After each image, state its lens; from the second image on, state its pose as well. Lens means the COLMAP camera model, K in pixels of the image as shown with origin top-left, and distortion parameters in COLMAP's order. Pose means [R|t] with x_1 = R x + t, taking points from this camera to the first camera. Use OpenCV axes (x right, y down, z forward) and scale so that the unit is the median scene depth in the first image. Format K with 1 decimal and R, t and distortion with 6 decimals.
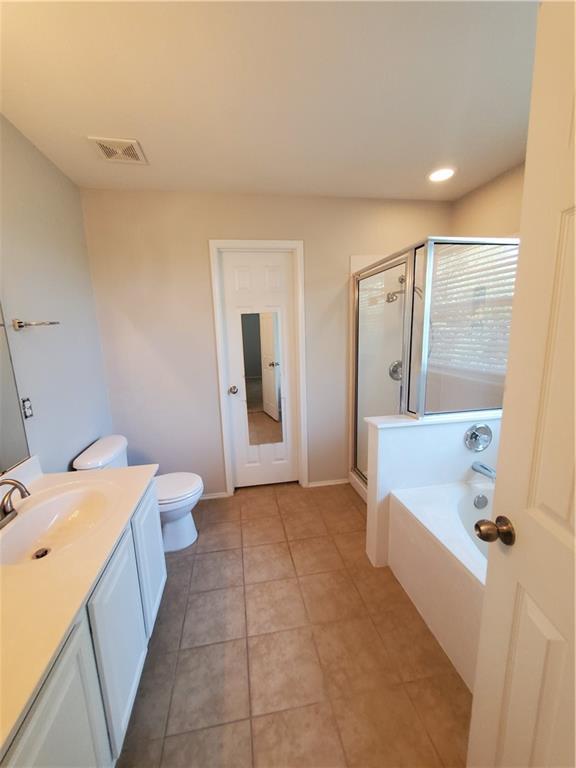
lens RADIAL K [[307.8, 0, 285.5], [0, 307.8, 387.2], [0, 0, 1]] dist [-0.000167, 0.000473]
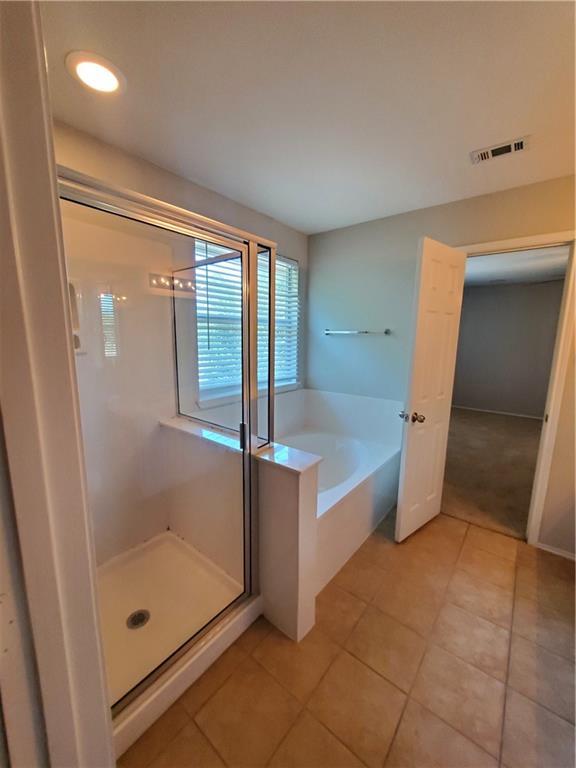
lens RADIAL K [[307.8, 0, 285.5], [0, 307.8, 387.2], [0, 0, 1]] dist [-0.000167, 0.000473]
pose [[-0.658260, -0.102231, 0.745817, -0.252681], [0.144876, 0.955011, 0.258774, -0.305511], [-0.738718, 0.278392, -0.613835, 1.594865]]
